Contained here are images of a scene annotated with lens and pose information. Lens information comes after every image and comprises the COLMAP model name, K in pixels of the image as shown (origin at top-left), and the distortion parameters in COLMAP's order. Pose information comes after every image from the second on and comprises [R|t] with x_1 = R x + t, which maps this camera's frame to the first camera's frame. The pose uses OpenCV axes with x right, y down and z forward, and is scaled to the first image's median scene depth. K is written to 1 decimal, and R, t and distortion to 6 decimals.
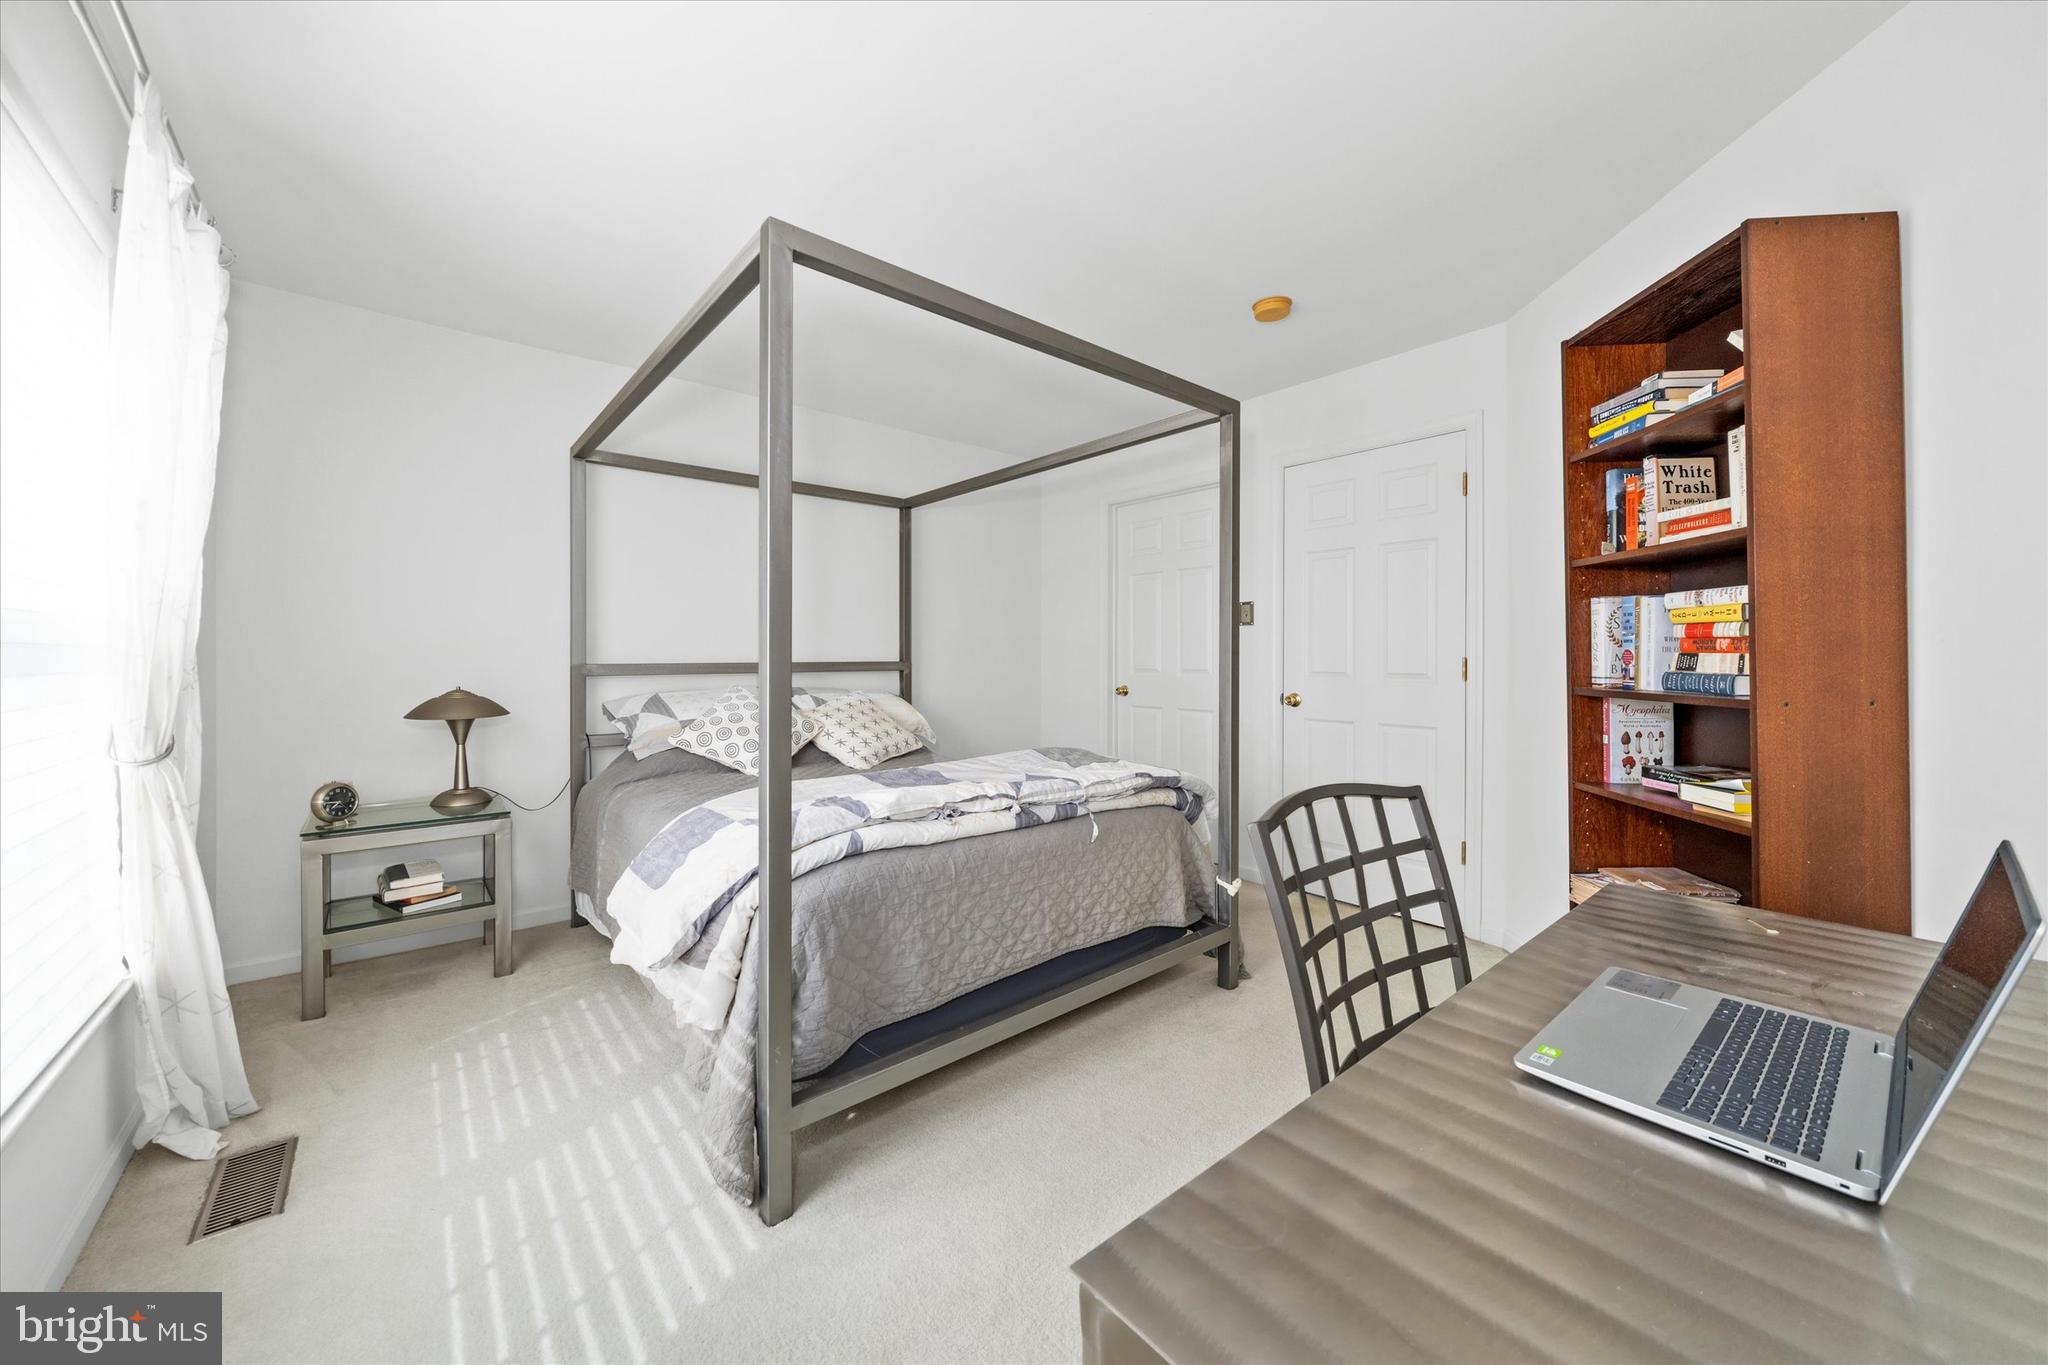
lens RADIAL K [[760.8, 0, 1022.2], [0, 760.8, 655.2], [0, 0, 1]] dist [-0.000250, -0.000018]
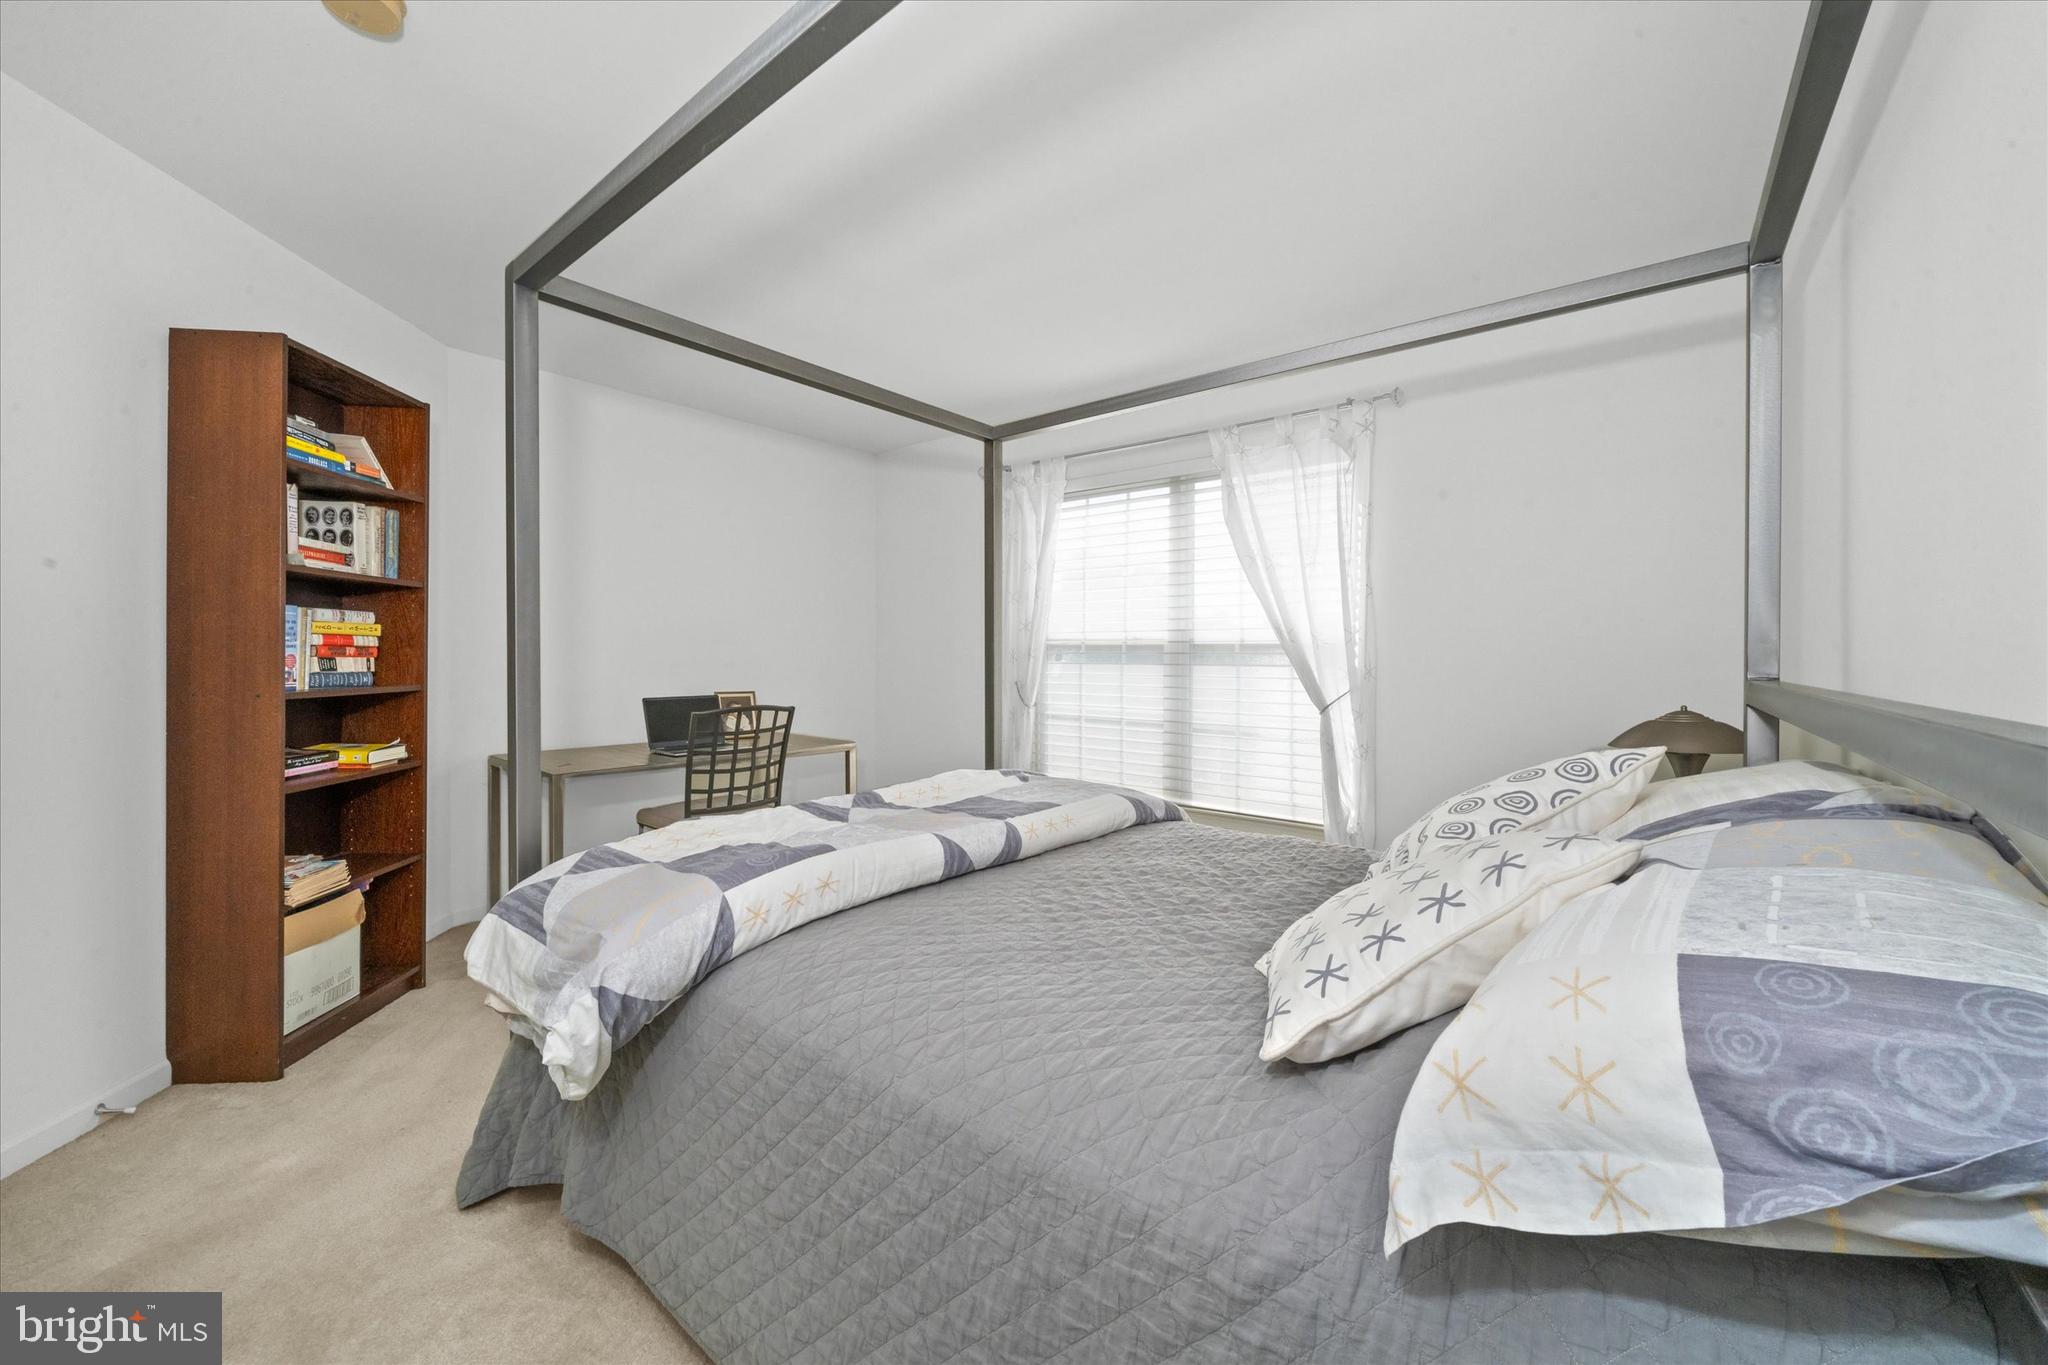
lens RADIAL K [[760.8, 0, 1022.2], [0, 760.8, 655.2], [0, 0, 1]] dist [-0.000250, -0.000018]
pose [[-0.982126, -0.000261, -0.188224, -0.030682], [-0.000444, 0.999999, 0.000932, -0.008028], [0.188224, 0.000999, -0.982126, 2.496880]]
